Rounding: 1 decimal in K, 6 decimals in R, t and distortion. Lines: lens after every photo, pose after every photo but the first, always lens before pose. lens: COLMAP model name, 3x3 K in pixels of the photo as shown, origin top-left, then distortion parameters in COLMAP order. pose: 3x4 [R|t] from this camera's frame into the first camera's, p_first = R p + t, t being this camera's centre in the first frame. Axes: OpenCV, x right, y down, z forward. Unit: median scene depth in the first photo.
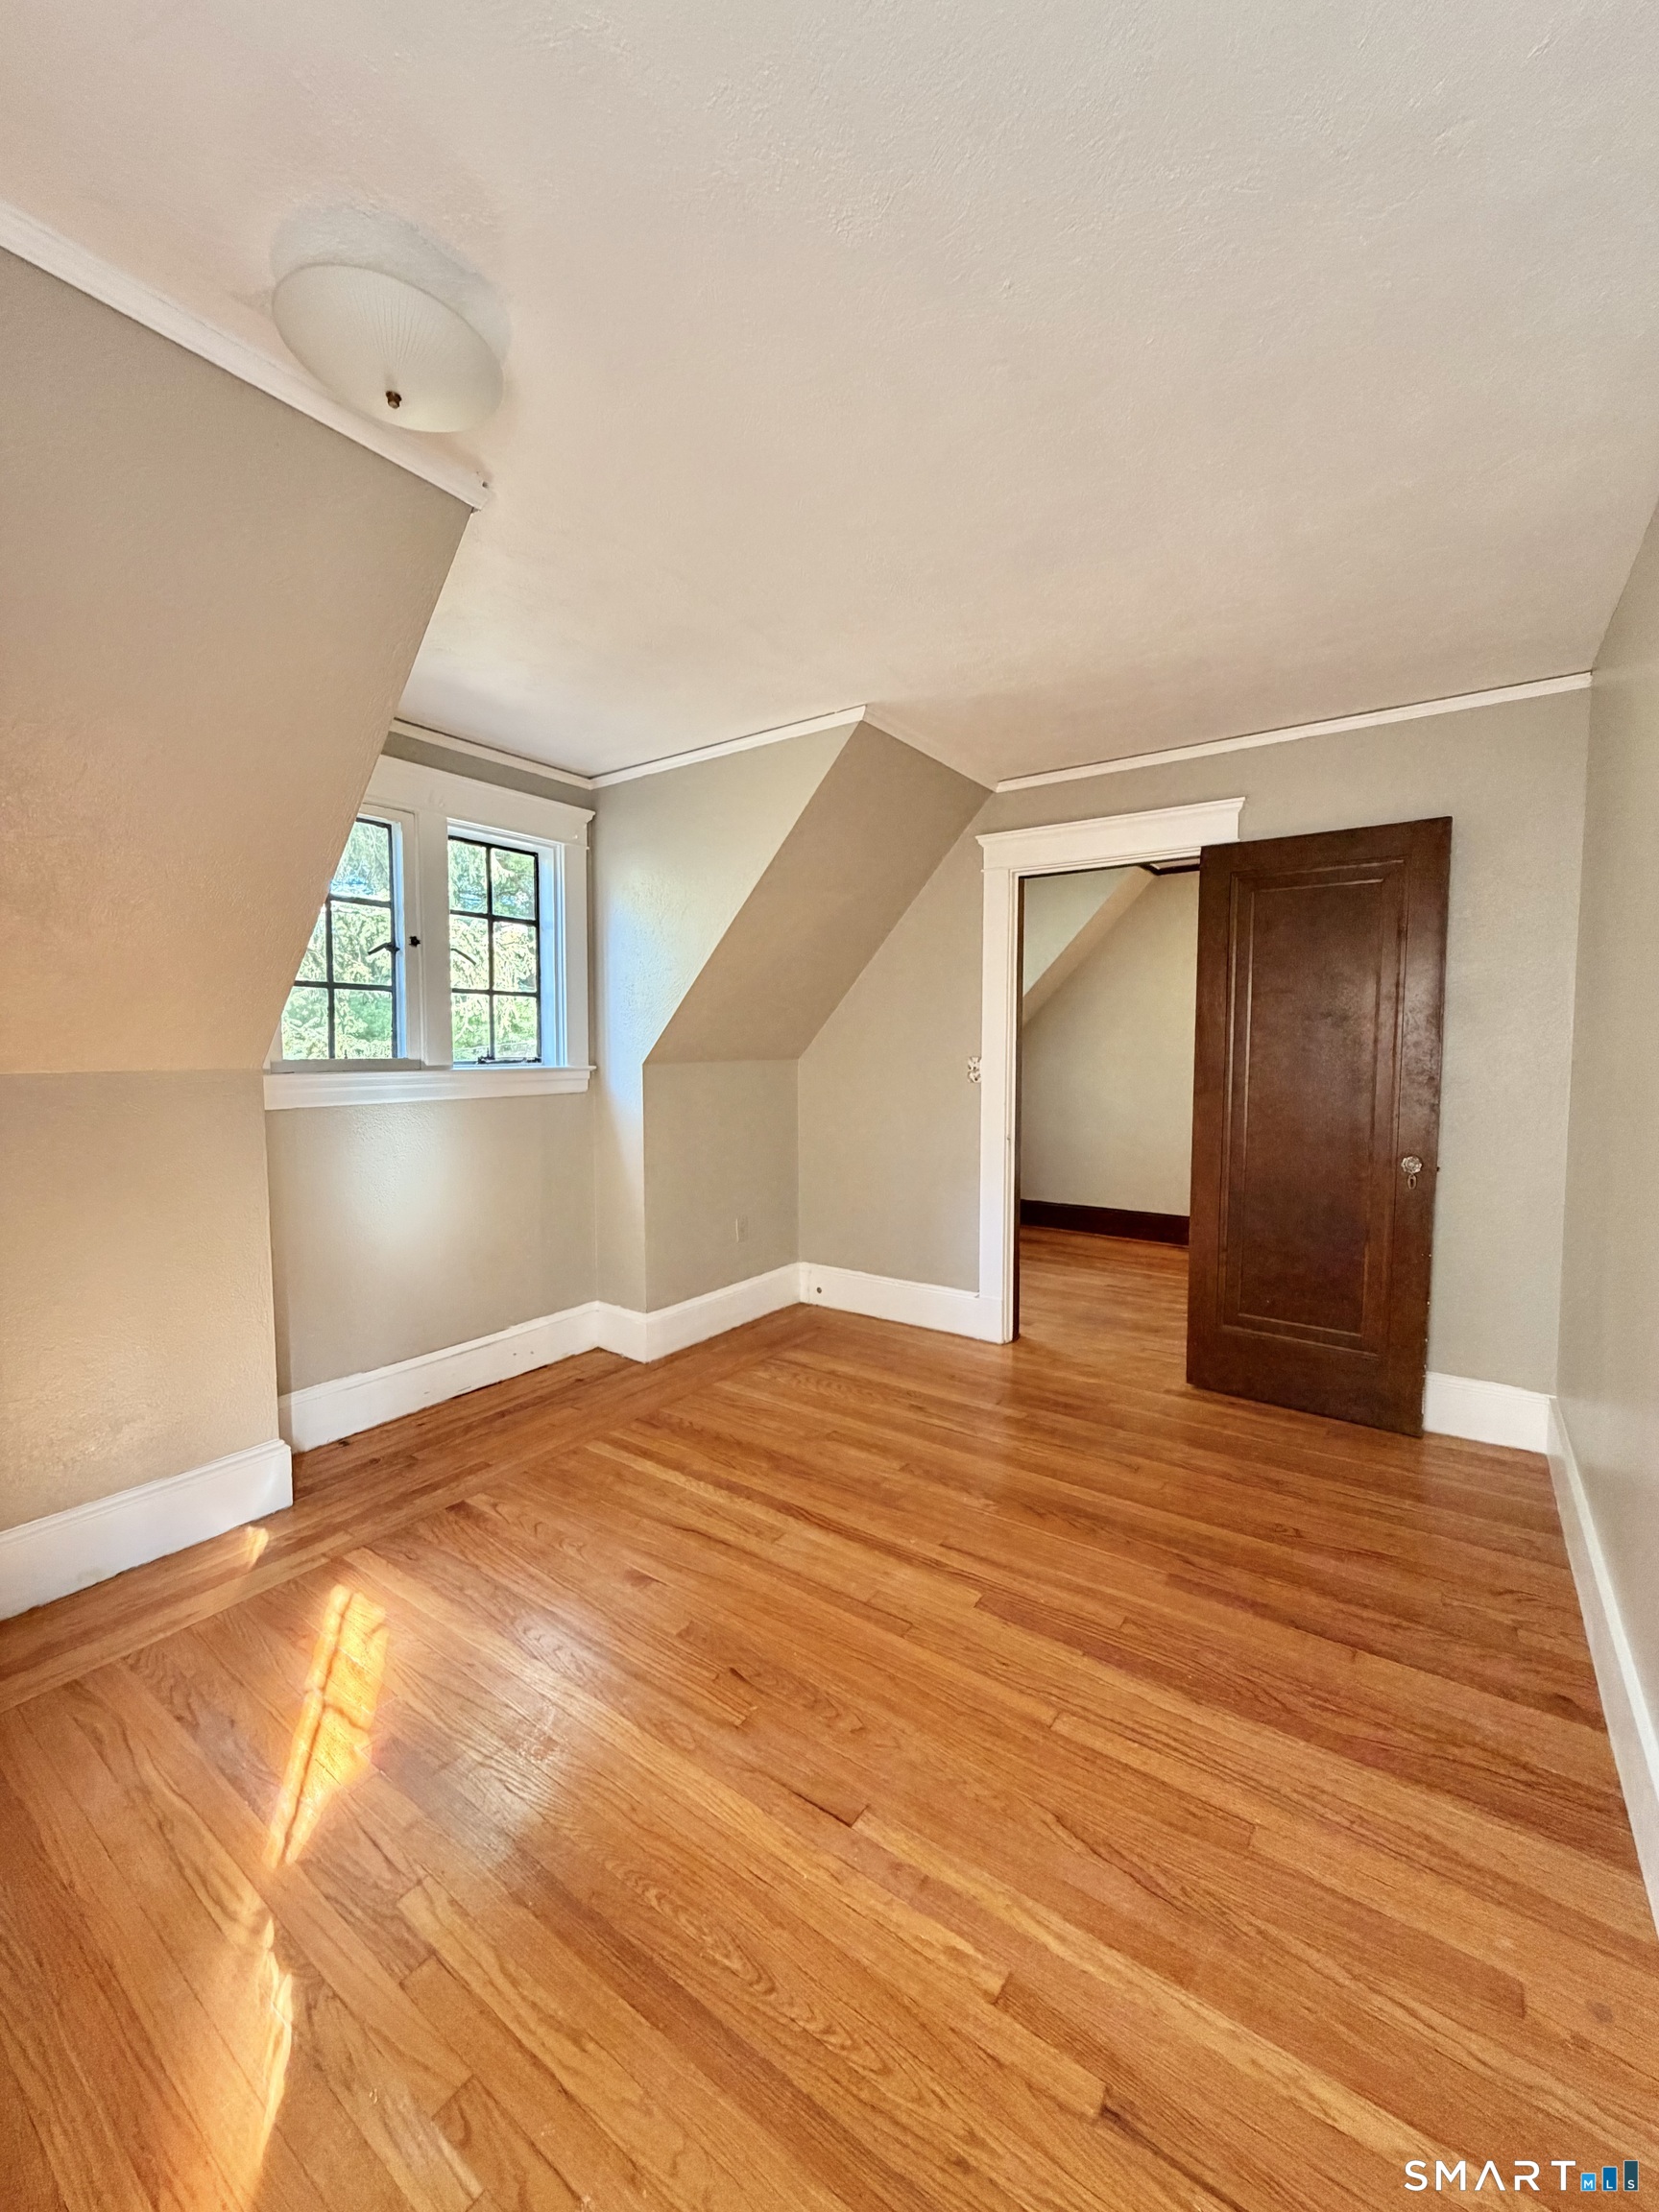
lens RADIAL K [[887.3, 0, 827.2], [0, 887.3, 1100.4], [0, 0, 1]] dist [-0.000665, 0.000334]
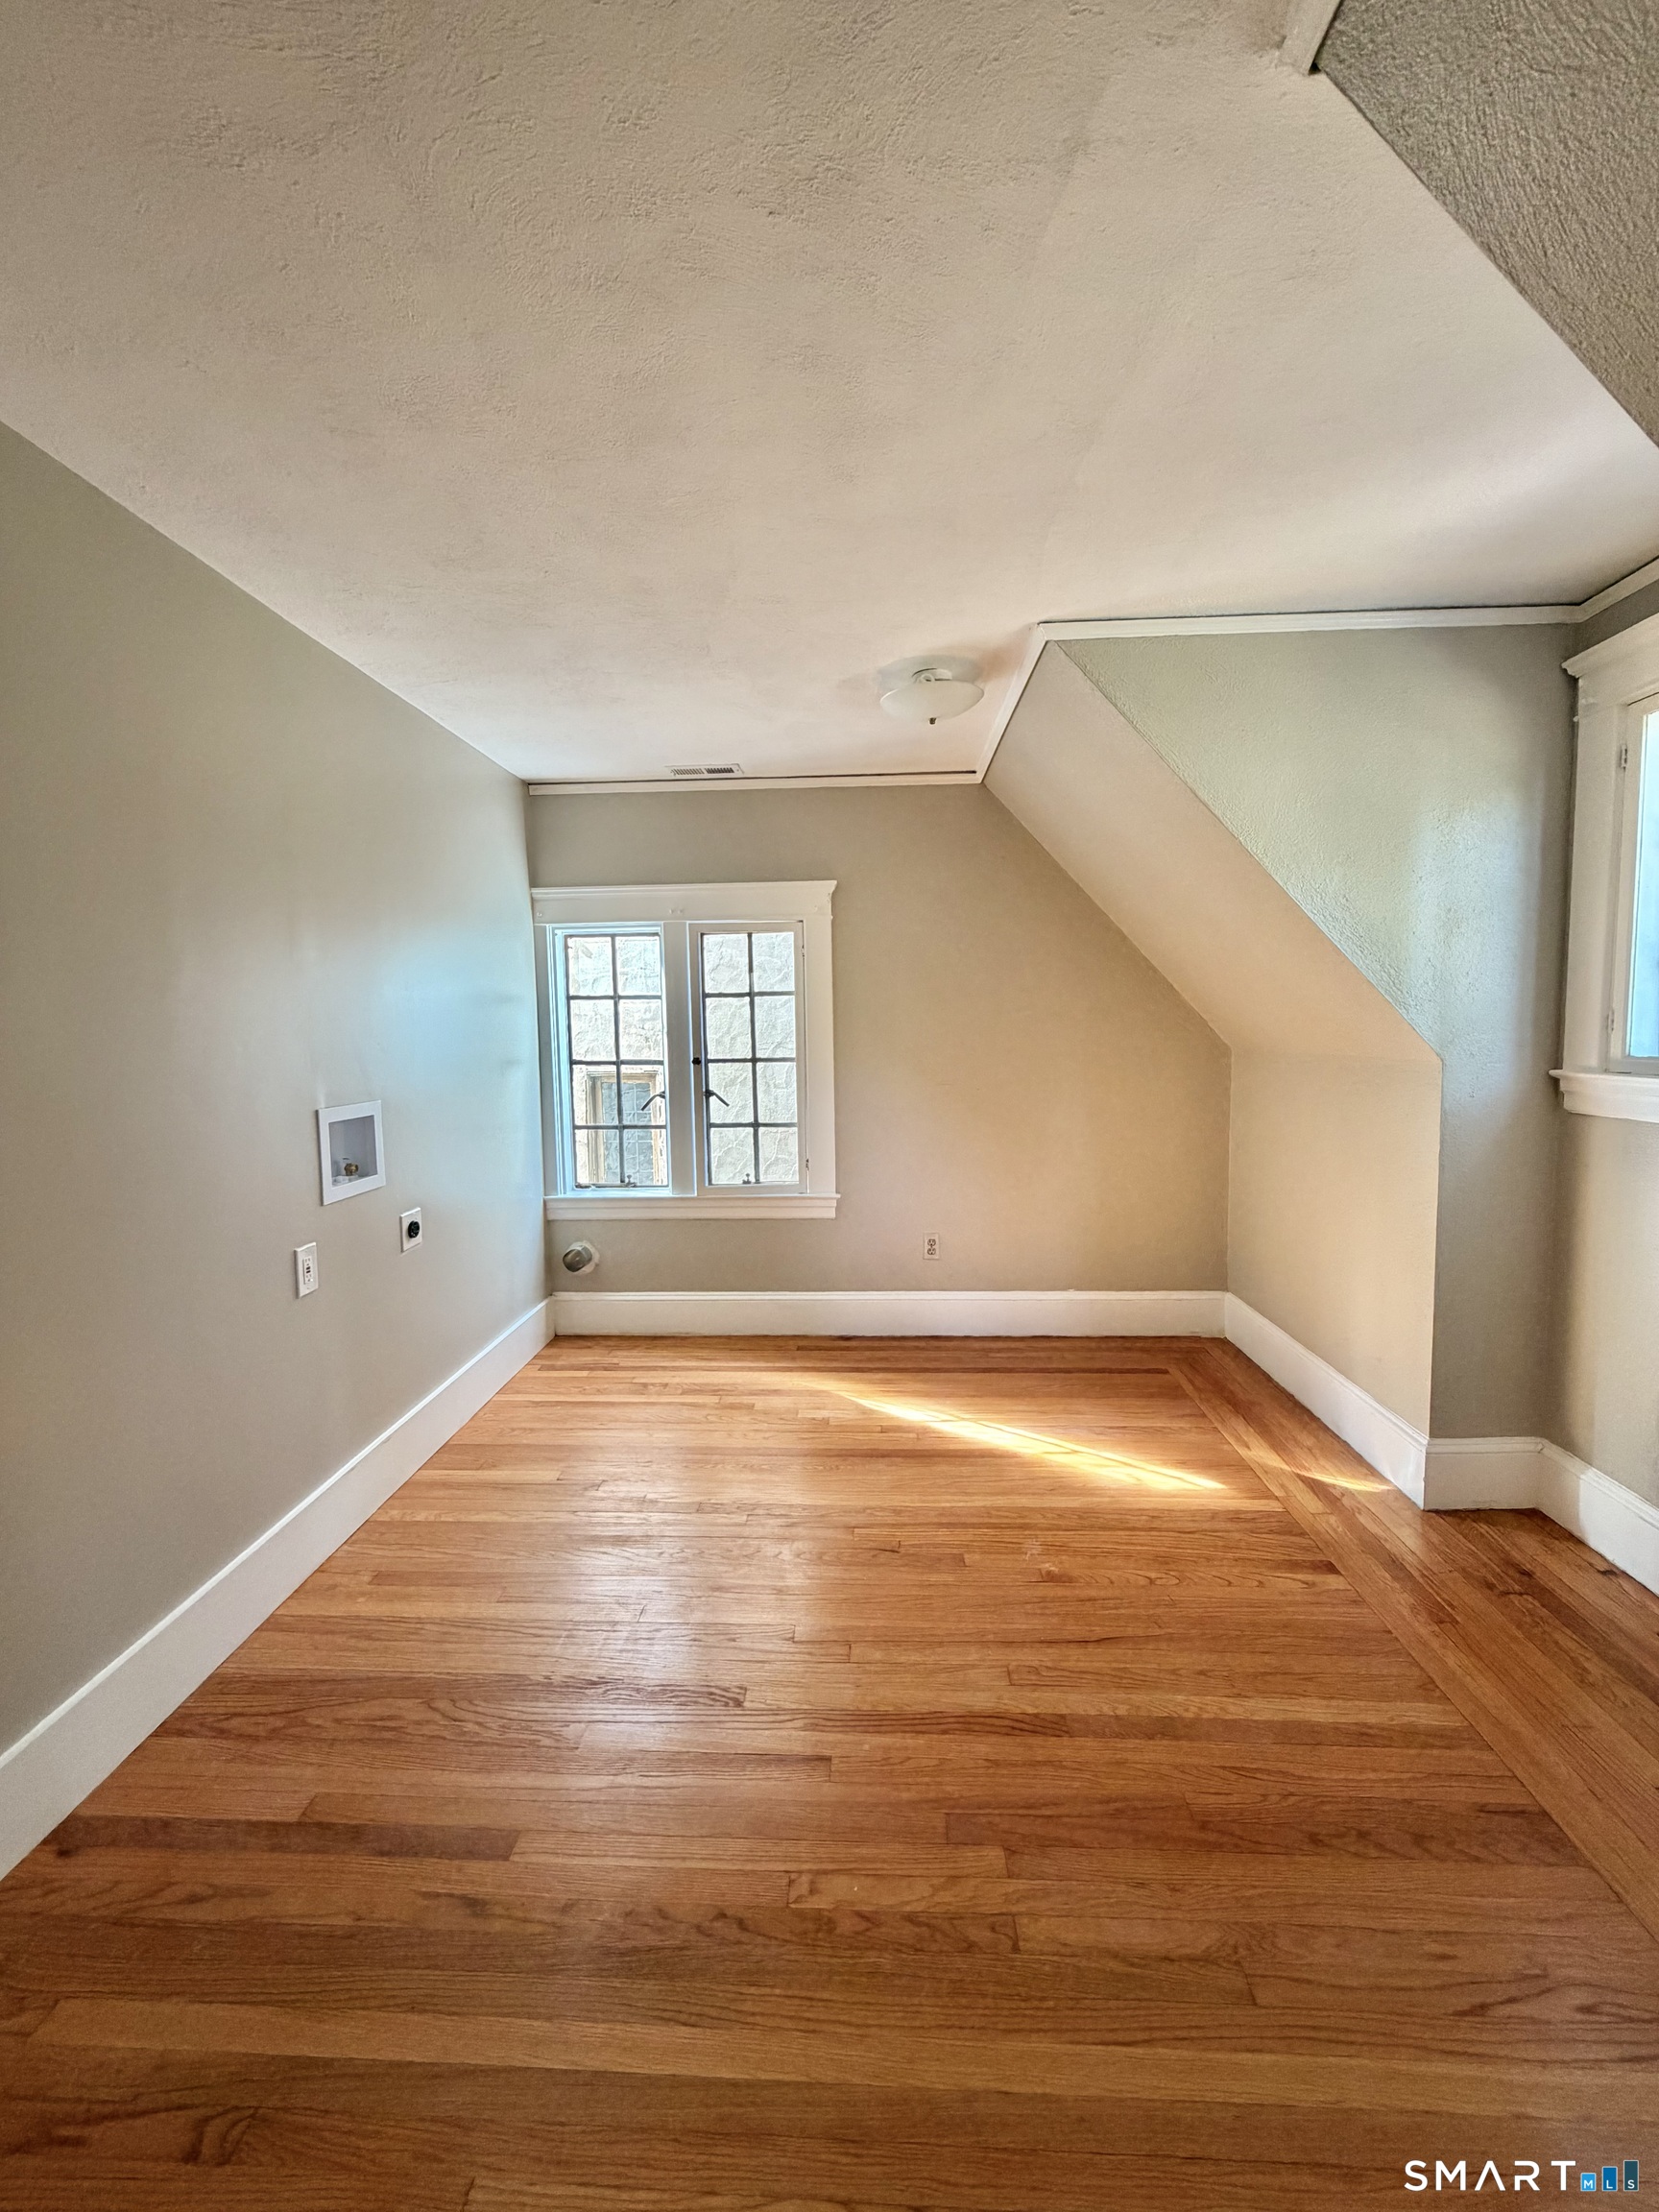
lens RADIAL K [[887.3, 0, 827.2], [0, 887.3, 1100.4], [0, 0, 1]] dist [-0.000665, 0.000334]
pose [[-0.843428, 0.064419, -0.533366, 0.448836], [-0.014537, 0.989685, 0.142520, -0.120139], [0.537045, 0.127959, -0.833792, 1.435009]]
